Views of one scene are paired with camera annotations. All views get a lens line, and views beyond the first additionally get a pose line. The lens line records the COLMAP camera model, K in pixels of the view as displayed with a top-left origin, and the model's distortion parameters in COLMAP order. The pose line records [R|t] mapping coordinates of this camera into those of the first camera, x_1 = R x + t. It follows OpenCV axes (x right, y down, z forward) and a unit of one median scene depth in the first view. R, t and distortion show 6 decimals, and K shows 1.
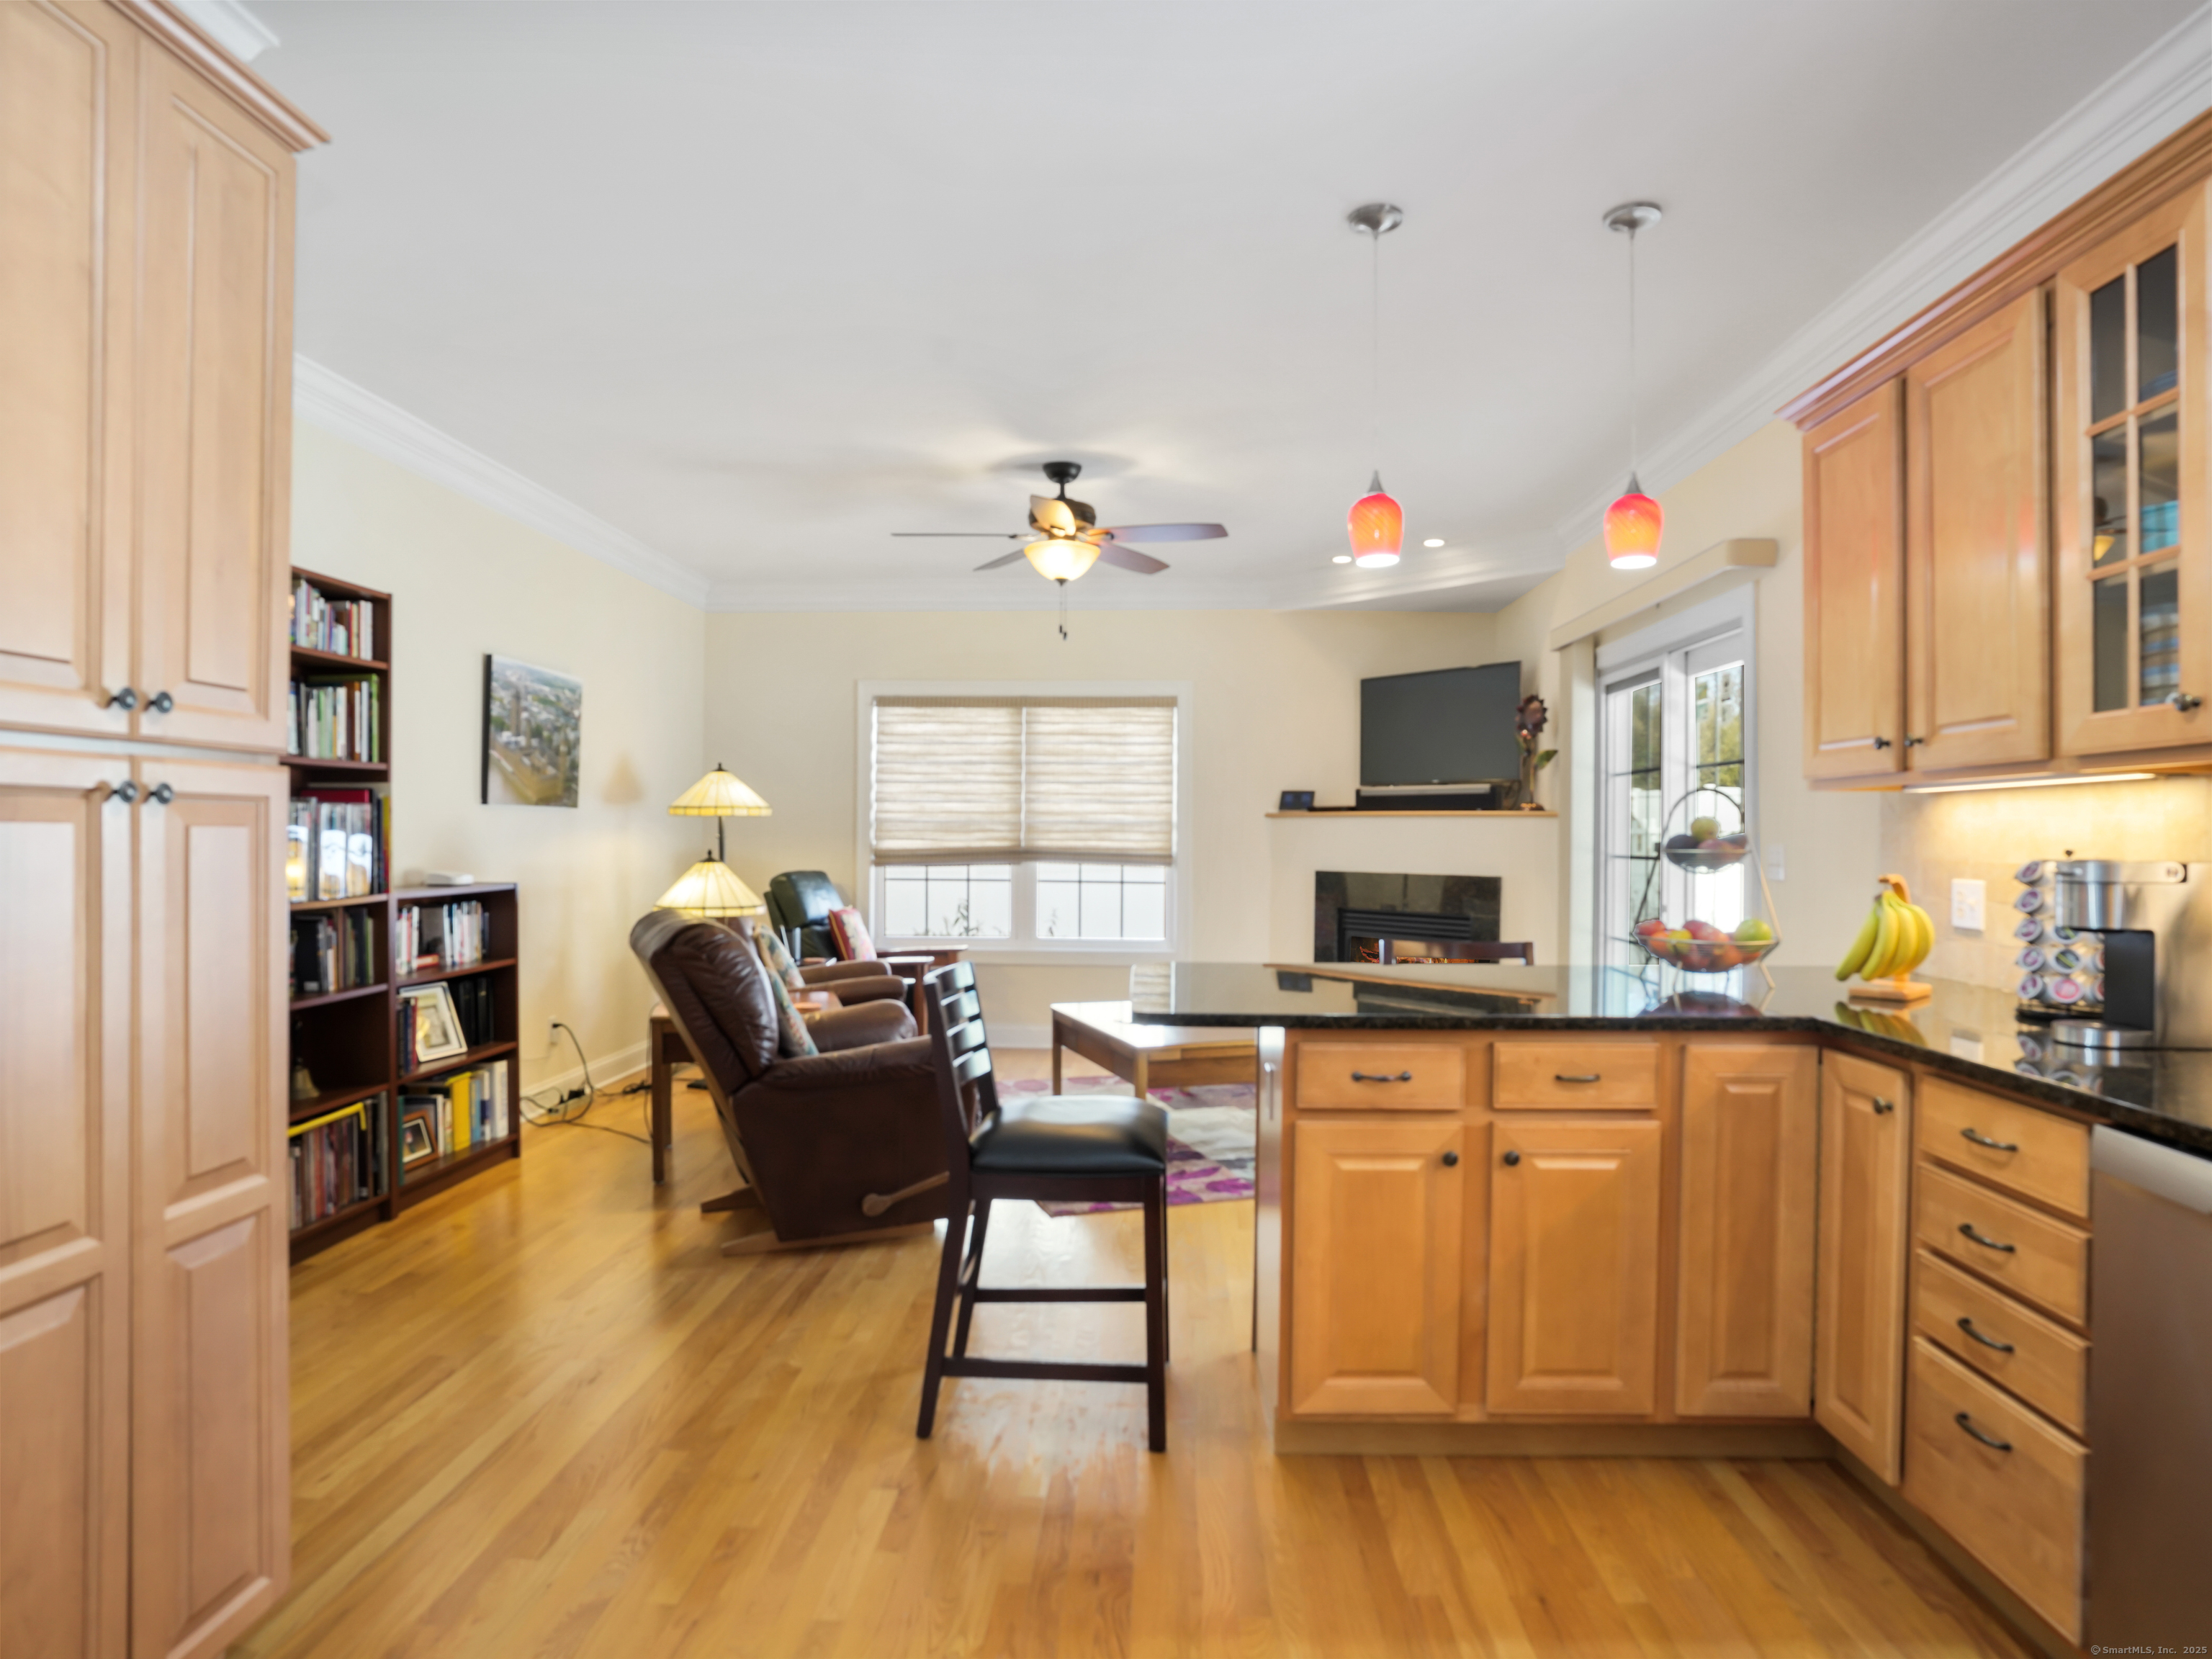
lens RADIAL K [[1211.3, 0, 1117.5], [0, 1211.3, 835.1], [0, 0, 1]] dist [-0.006165, -0.000067]
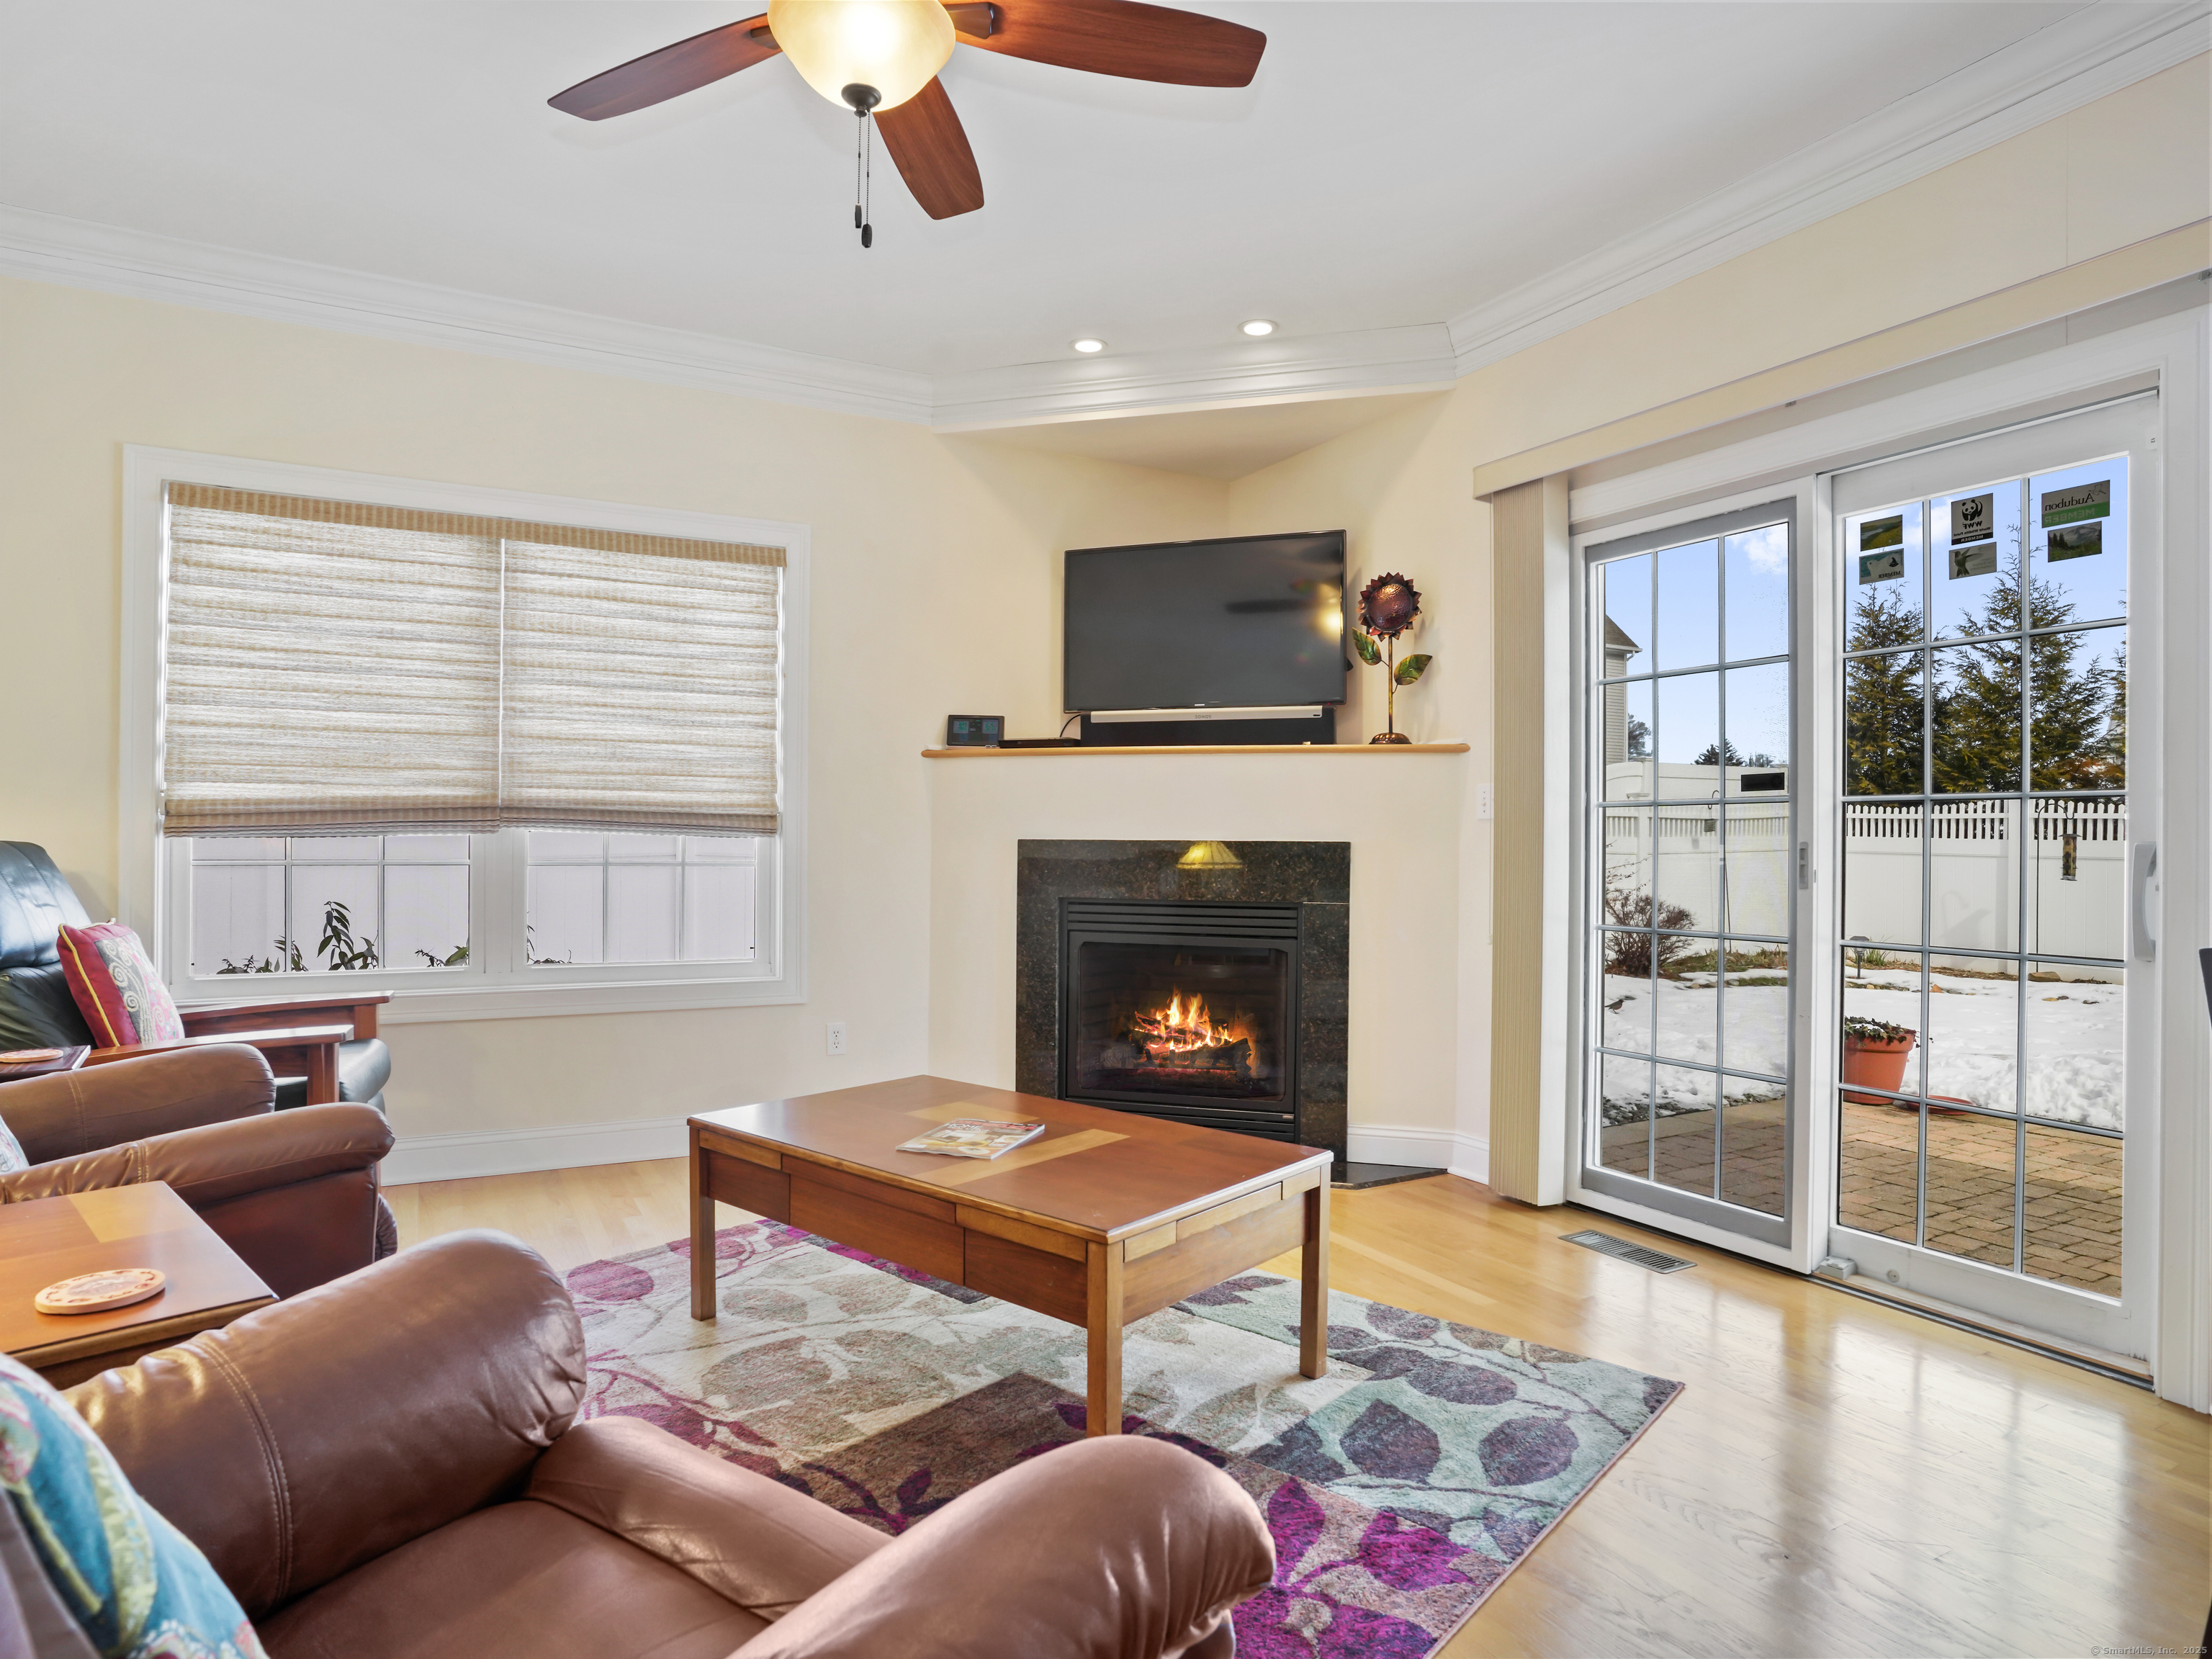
lens RADIAL K [[1237.4, 0, 1124.6], [0, 1237.4, 844.9], [0, 0, 1]] dist [-0.083792, 0.042614]
pose [[0.860168, -0.004335, 0.509992, -0.114529], [-0.001371, 0.999941, 0.010811, 0.024137], [-0.510009, -0.009999, 0.860111, 0.396088]]
